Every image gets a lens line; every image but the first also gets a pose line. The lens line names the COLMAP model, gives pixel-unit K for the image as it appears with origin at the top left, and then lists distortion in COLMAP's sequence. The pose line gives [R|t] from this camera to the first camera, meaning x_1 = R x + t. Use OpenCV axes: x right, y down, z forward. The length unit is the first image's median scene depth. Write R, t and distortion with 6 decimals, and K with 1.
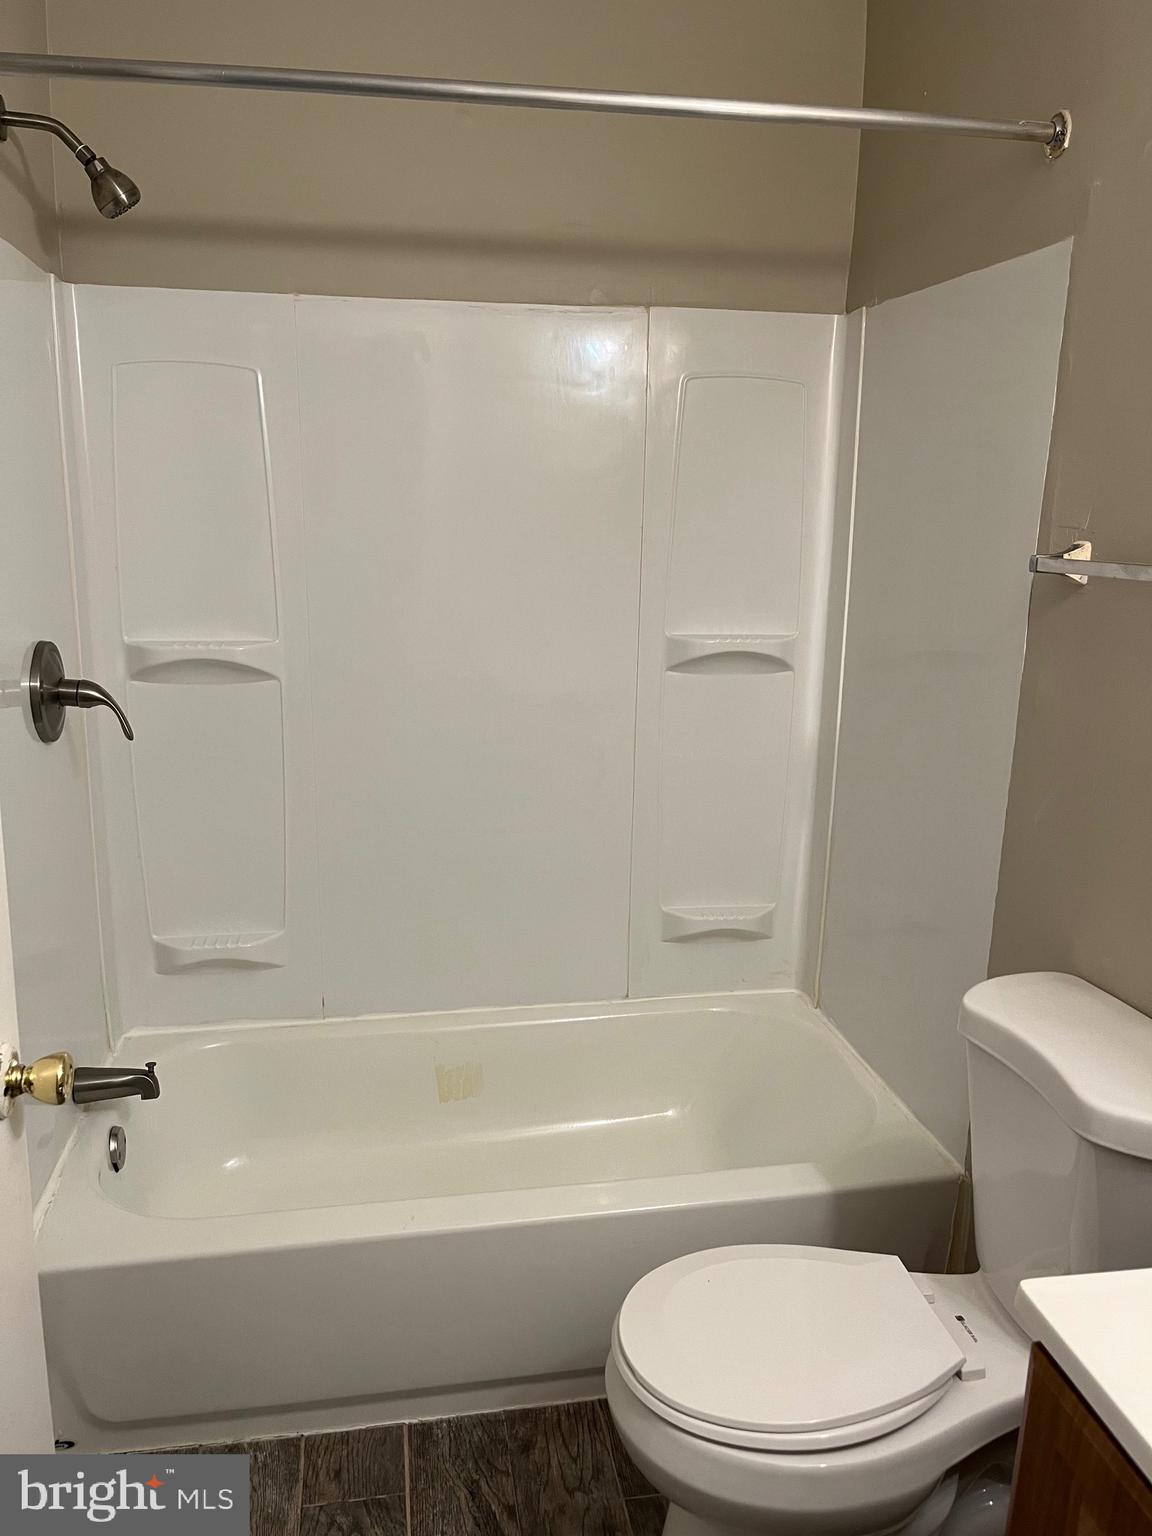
lens RADIAL K [[1170.0, 0, 571.2], [0, 1170.0, 772.2], [0, 0, 1]] dist [0.055943, -0.076884]
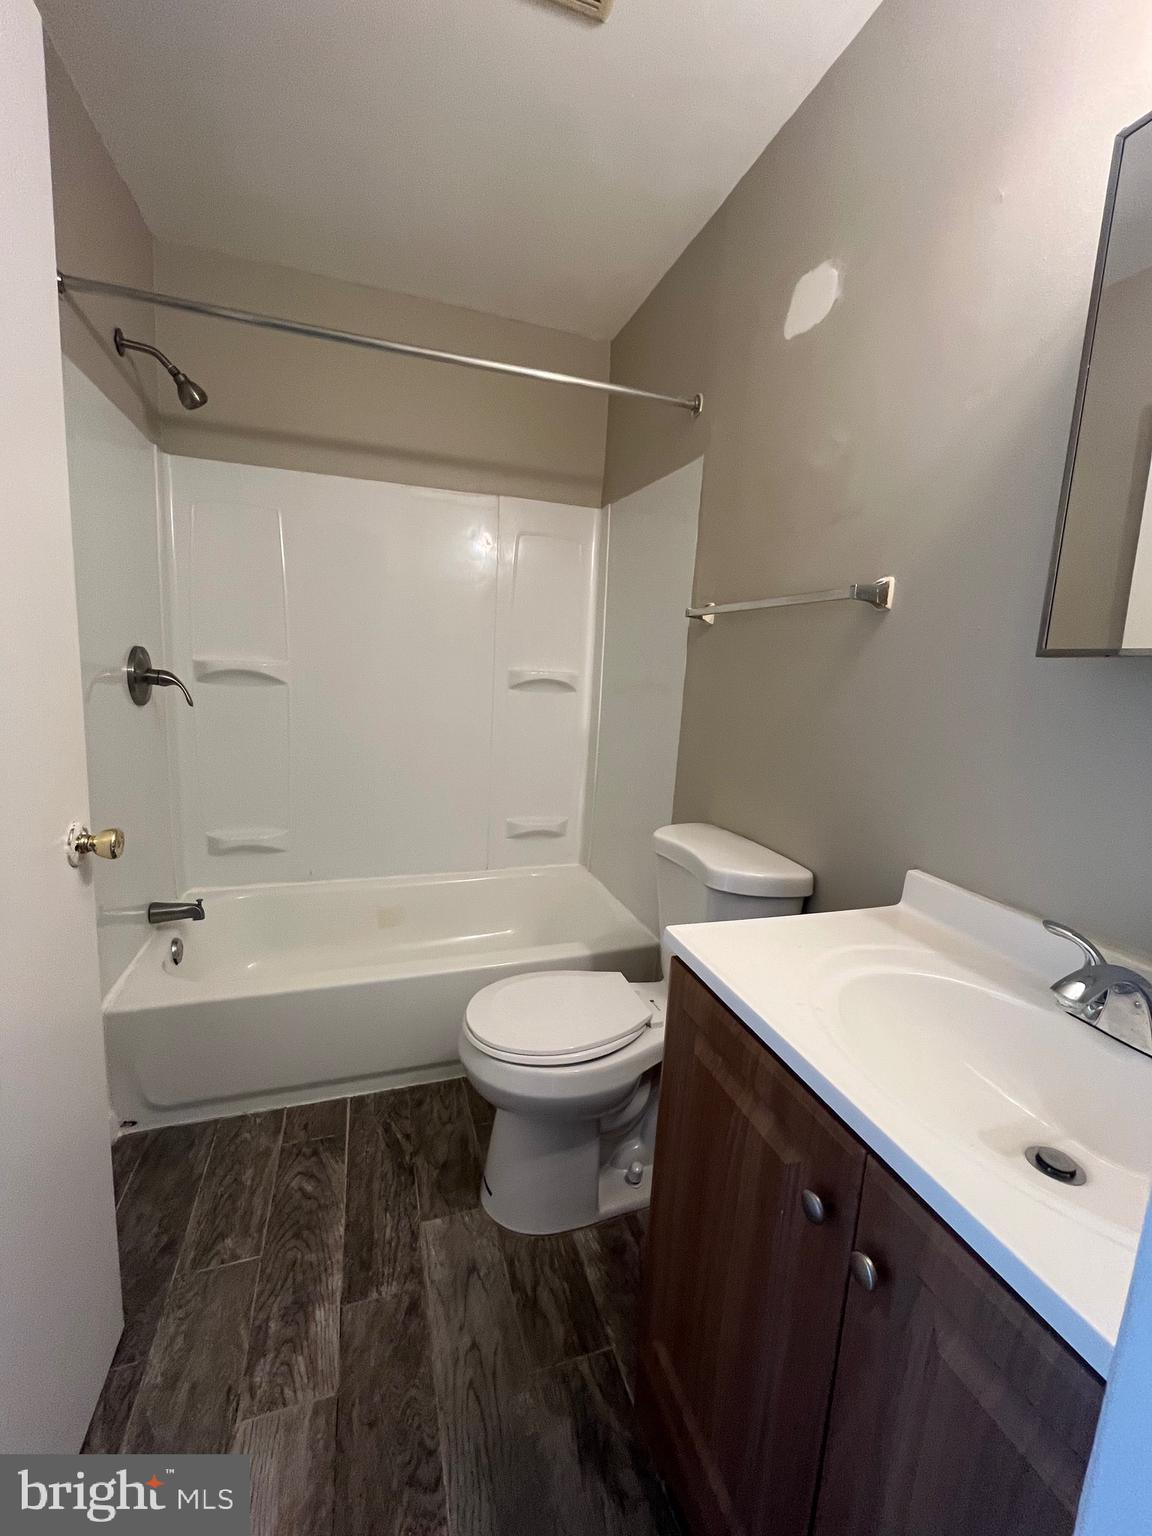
lens RADIAL K [[624.4, 0, 576.6], [0, 624.4, 766.0], [0, 0, 1]] dist [-0.000619, -0.000082]
pose [[0.987444, 0.008001, 0.157769, 0.039463], [0.001406, 0.998232, -0.059425, 0.116505], [-0.157965, 0.058901, 0.985686, 0.015670]]
